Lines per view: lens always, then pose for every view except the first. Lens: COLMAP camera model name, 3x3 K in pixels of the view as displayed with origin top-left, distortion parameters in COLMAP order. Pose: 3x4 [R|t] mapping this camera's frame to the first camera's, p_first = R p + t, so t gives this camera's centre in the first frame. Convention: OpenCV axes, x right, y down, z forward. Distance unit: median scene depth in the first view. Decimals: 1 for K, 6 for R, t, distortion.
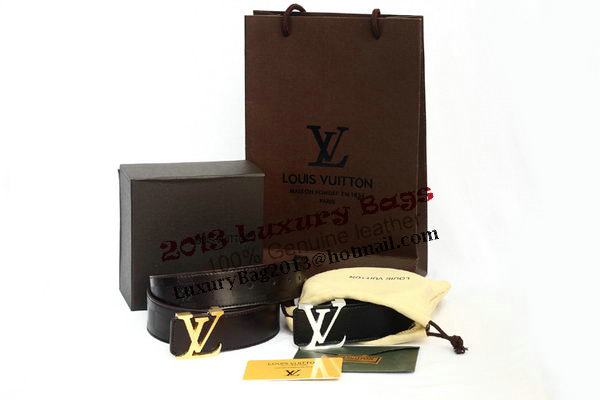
lens RADIAL K [[1402.2, 0, 300.0], [0, 1402.2, 200.0], [0, 0, 1]] dist [0.054884, 0.221465]
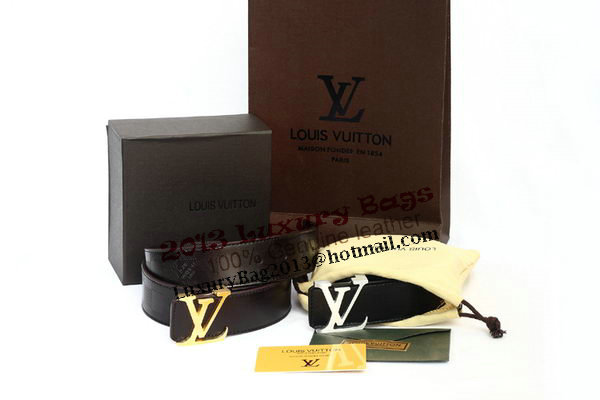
lens RADIAL K [[1402.2, 0, 300.0], [0, 1402.2, 200.0], [0, 0, 1]] dist [0.054884, 0.221465]
pose [[0.999772, -0.003001, 0.021135, -0.028036], [0.001817, 0.998440, 0.055814, -0.026025], [-0.021270, -0.055763, 0.998217, 0.116256]]
